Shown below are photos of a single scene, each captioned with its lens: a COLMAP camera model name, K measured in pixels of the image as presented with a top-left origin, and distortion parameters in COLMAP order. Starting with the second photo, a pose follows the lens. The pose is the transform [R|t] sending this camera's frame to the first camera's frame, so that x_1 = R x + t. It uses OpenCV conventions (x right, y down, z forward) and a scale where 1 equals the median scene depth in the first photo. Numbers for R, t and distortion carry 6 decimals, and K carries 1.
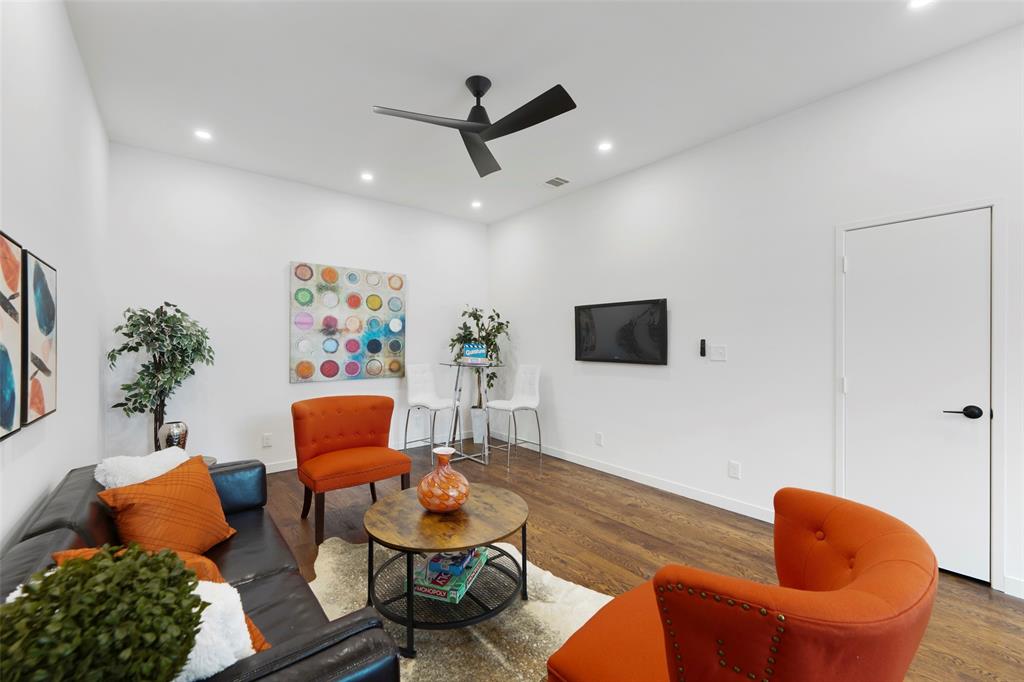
lens RADIAL K [[408.8, 0, 507.5], [0, 408.8, 343.9], [0, 0, 1]] dist [-0.002471, -0.000295]
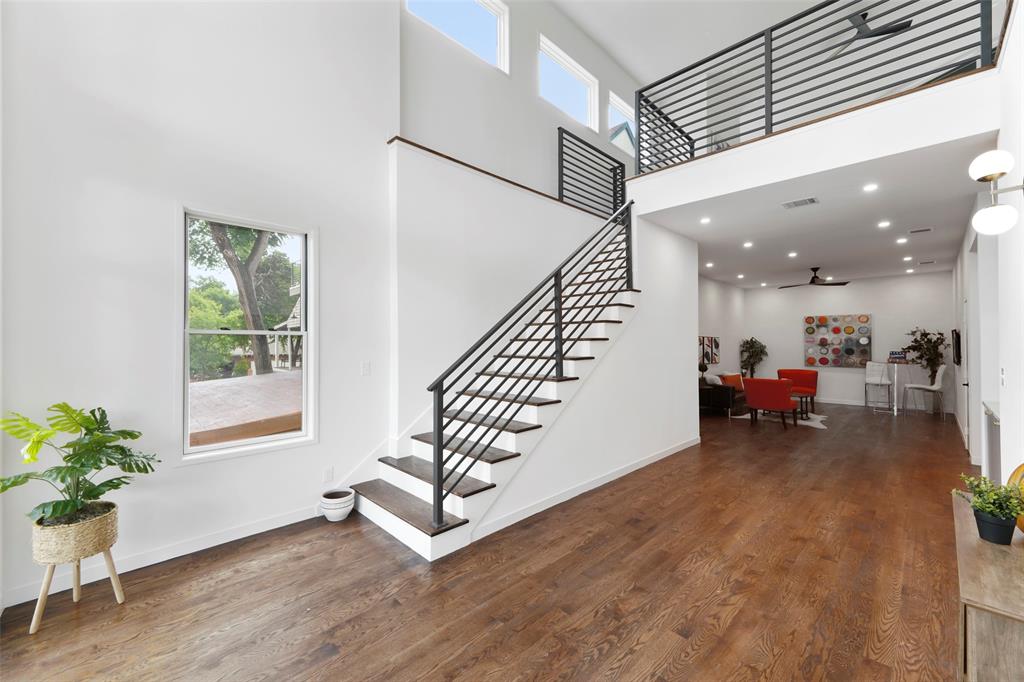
lens RADIAL K [[404.5, 0, 507.3], [0, 404.5, 353.4], [0, 0, 1]] dist [0.001932, 0.000245]
pose [[0.084643, 0.024741, -0.996104, 1.623778], [0.003365, 0.999679, 0.025116, -0.043874], [0.996406, -0.005477, 0.084533, -0.920413]]
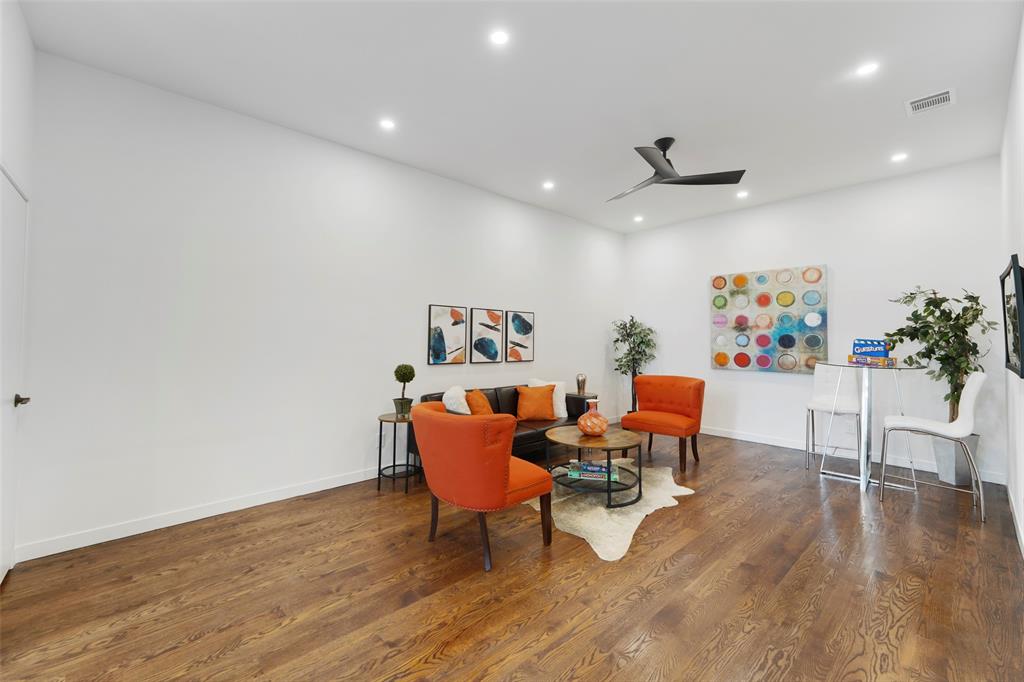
lens RADIAL K [[408.8, 0, 507.5], [0, 408.8, 343.9], [0, 0, 1]] dist [-0.002471, -0.000295]
pose [[0.060043, 0.014471, -0.998091, 0.692404], [-0.004197, 0.999890, 0.014244, 0.000530], [0.998187, 0.003333, 0.060097, 0.246219]]
